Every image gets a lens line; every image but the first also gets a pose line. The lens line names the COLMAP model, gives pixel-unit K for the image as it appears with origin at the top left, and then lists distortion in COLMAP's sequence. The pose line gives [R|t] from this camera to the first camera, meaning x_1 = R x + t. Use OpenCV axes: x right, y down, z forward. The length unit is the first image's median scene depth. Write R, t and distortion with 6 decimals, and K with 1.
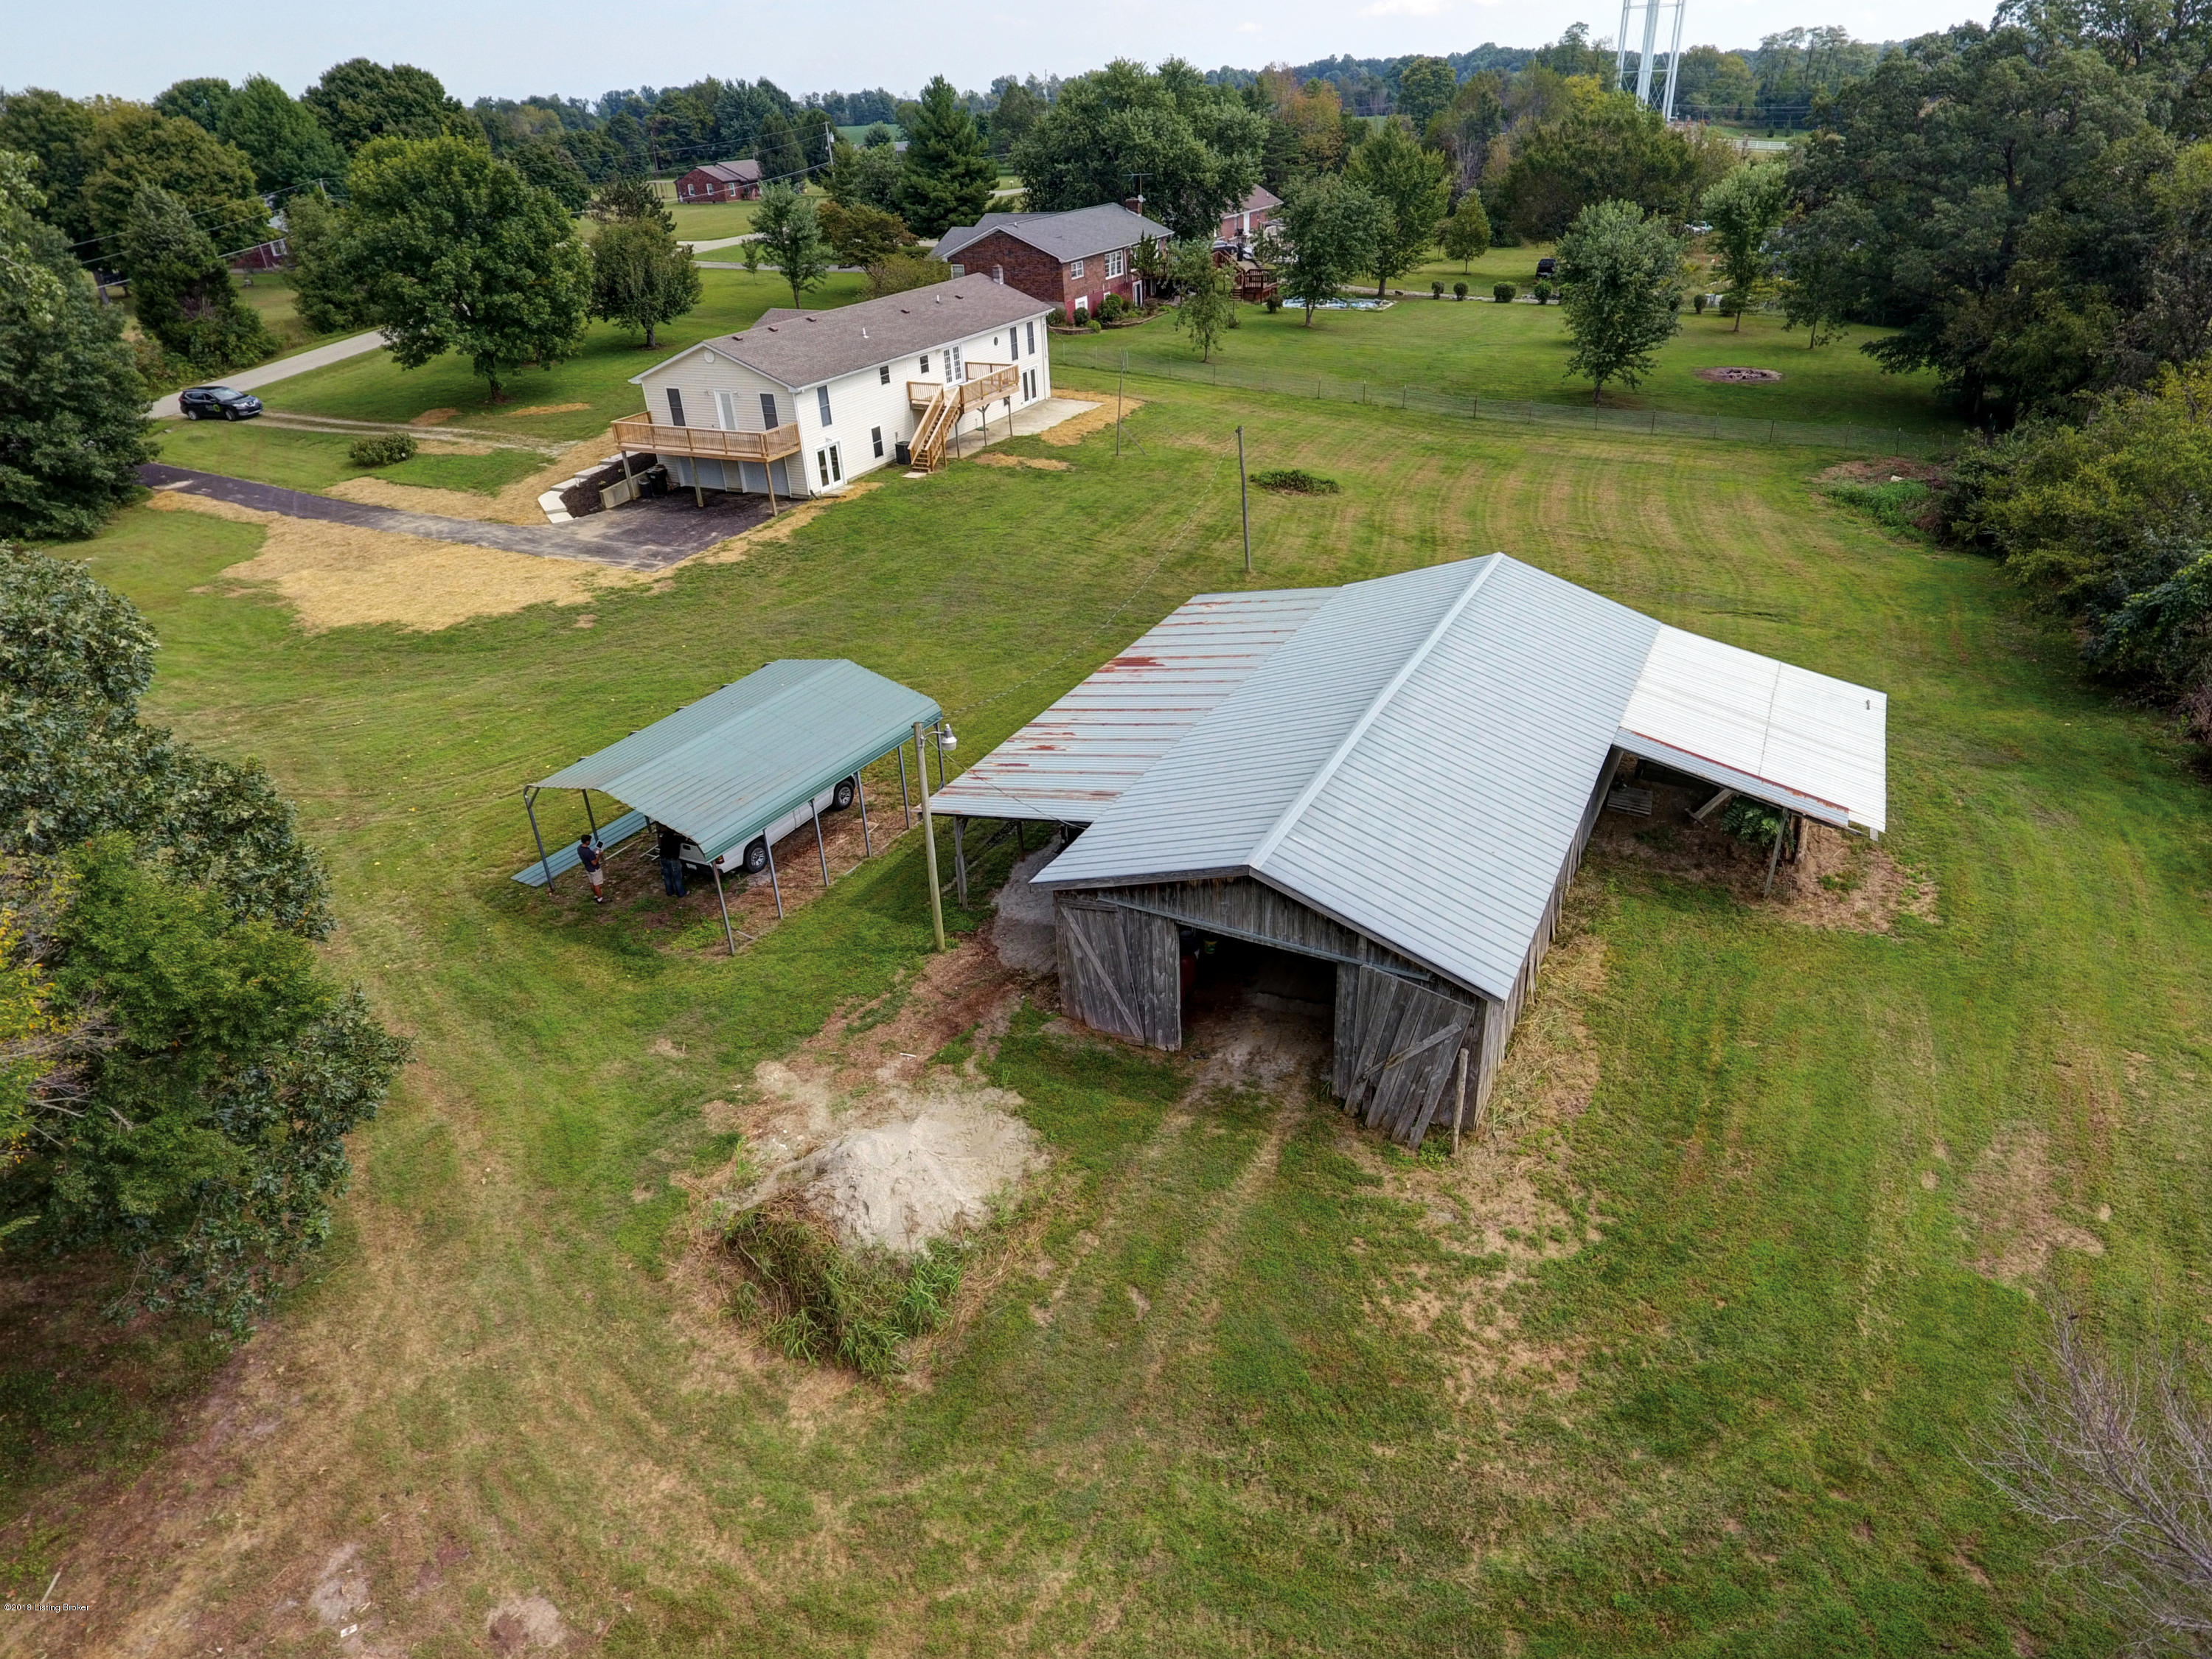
lens RADIAL K [[1299.3, 0, 1123.2], [0, 1299.3, 790.2], [0, 0, 1]] dist [-0.003310, -0.002310]
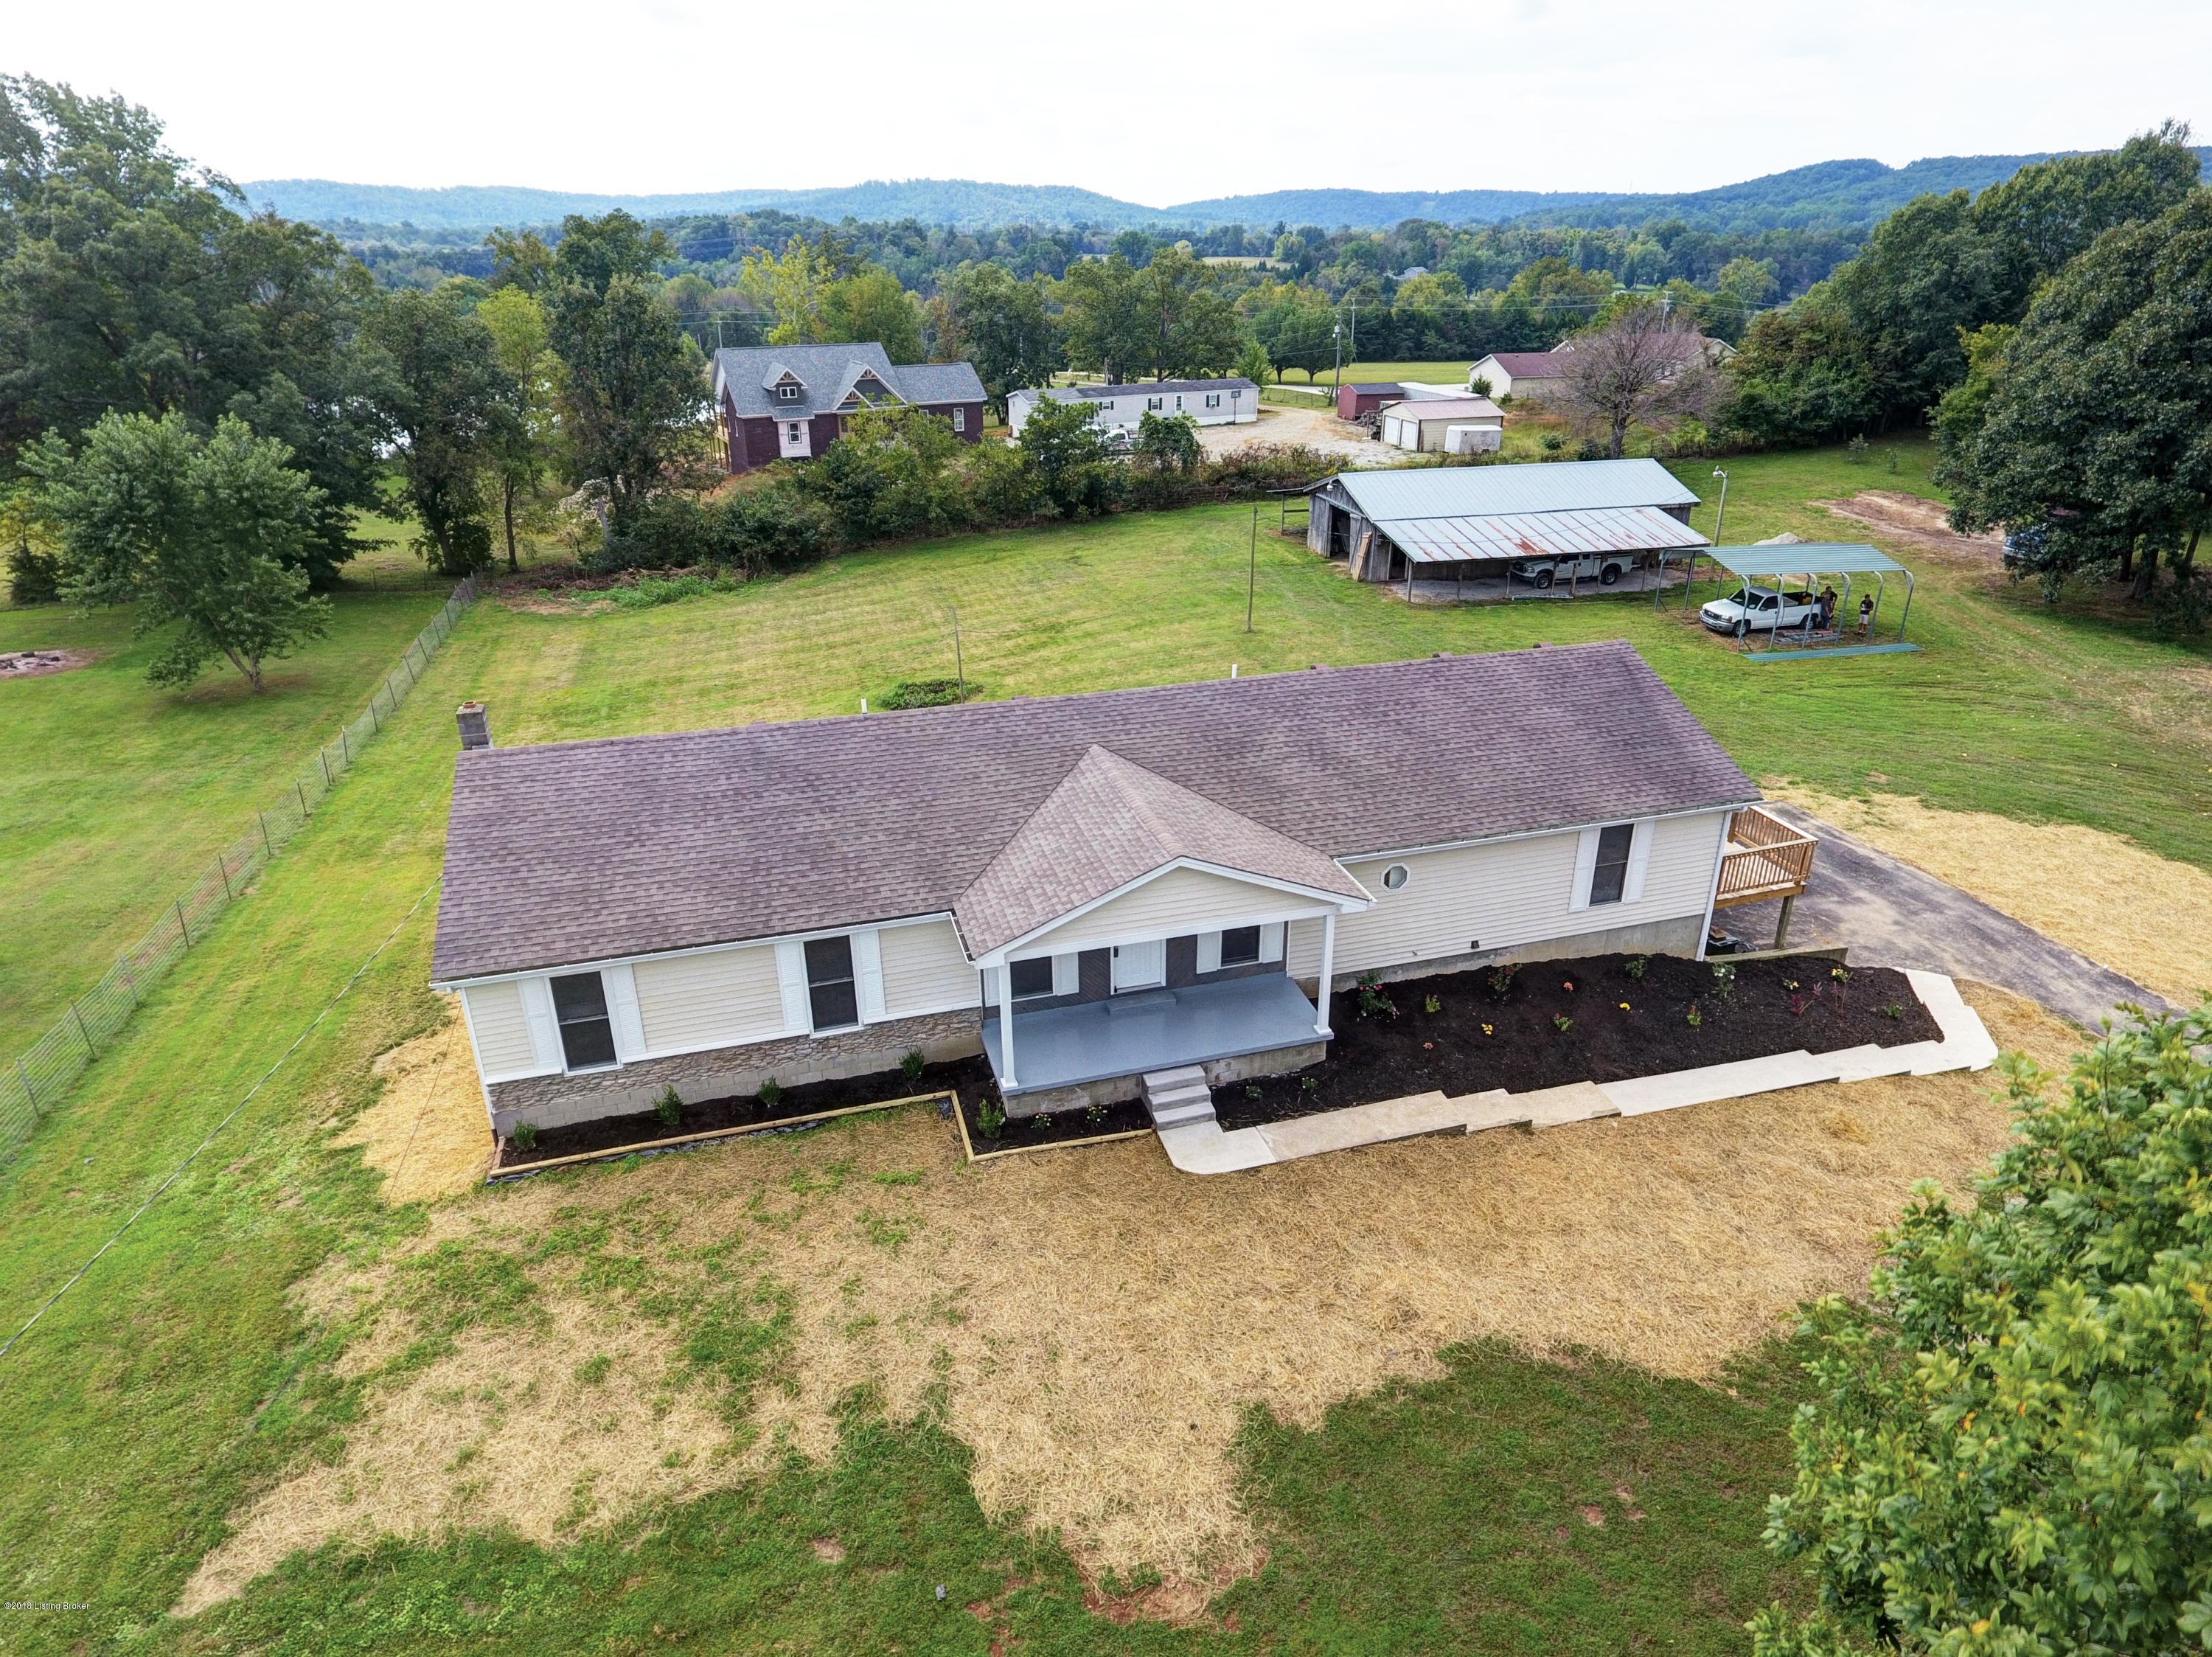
lens RADIAL K [[1299.3, 0, 1119.2], [0, 1299.3, 793.1], [0, 0, 1]] dist [-0.003310, -0.002310]
pose [[-0.662928, -0.257238, 0.703104, -0.550416], [0.377436, 0.696222, 0.610588, -0.670054], [-0.646583, 0.670152, -0.364454, 1.317497]]
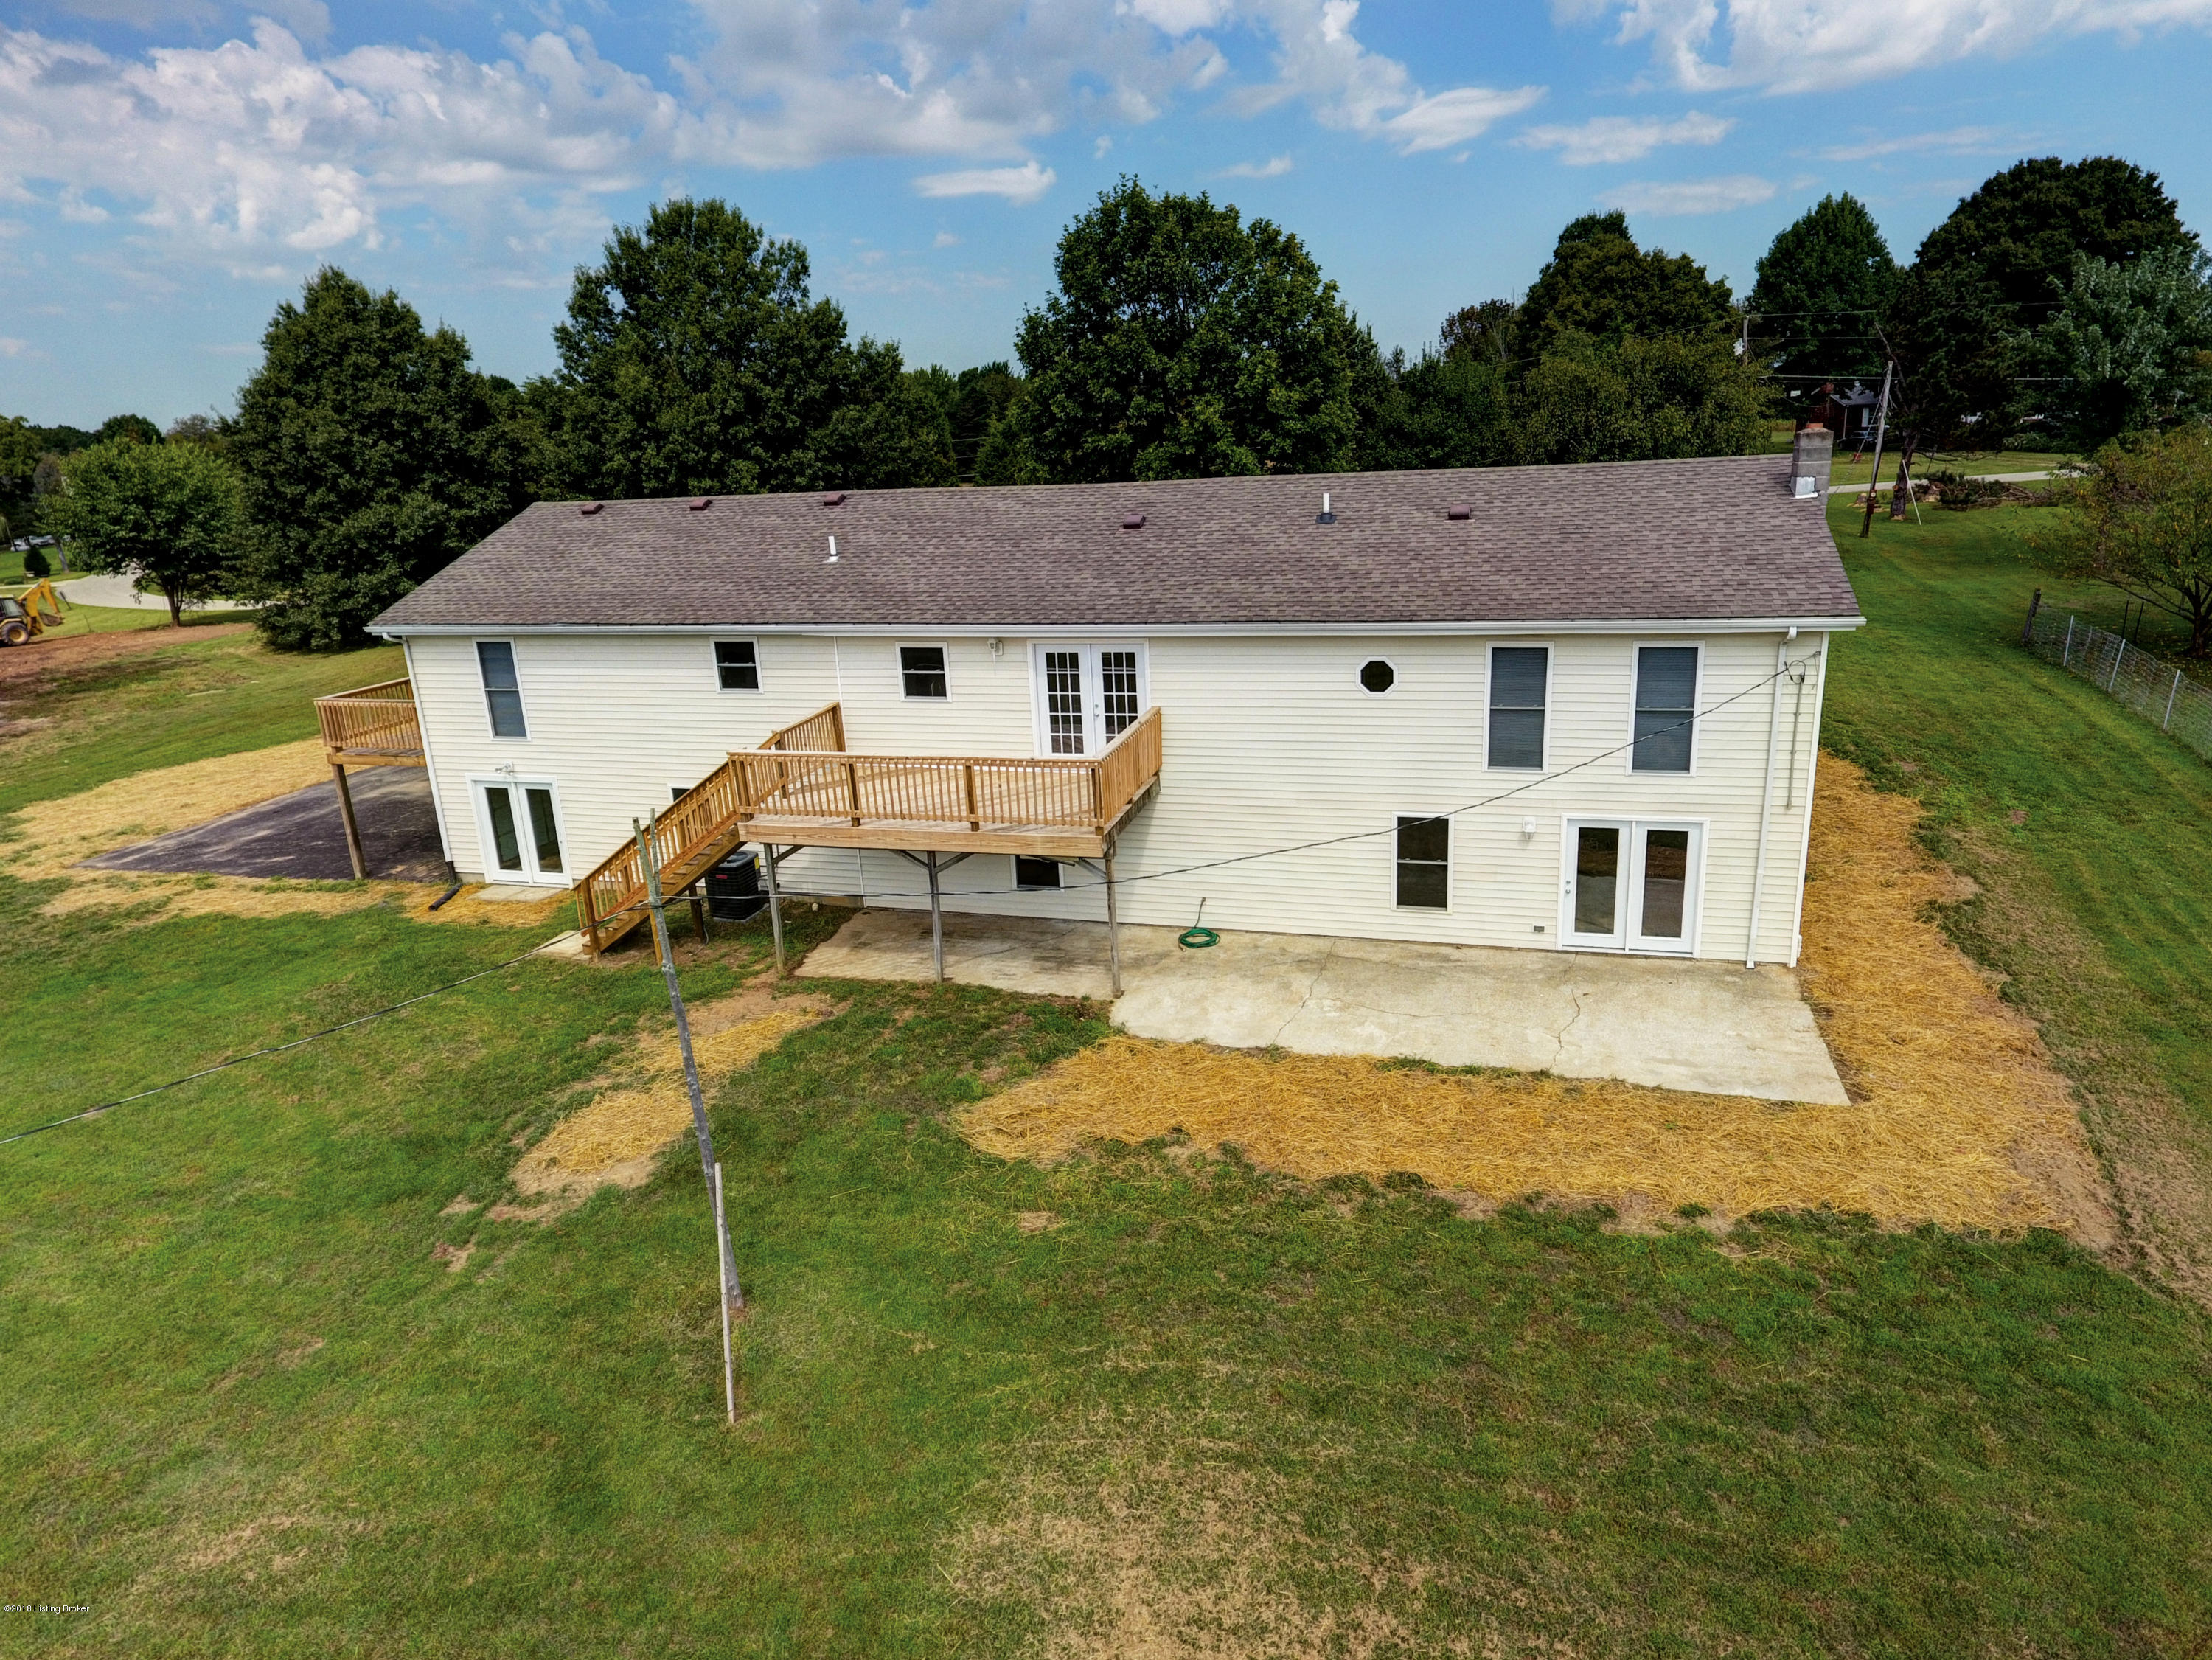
lens RADIAL K [[1299.4, 0, 1120.7], [0, 1299.4, 791.0], [0, 0, 1]] dist [-0.003310, -0.002310]
pose [[0.154271, 0.297321, -0.942232, 0.181609], [-0.426983, 0.880061, 0.207794, -0.431768], [0.891003, 0.370260, 0.262719, 1.076294]]
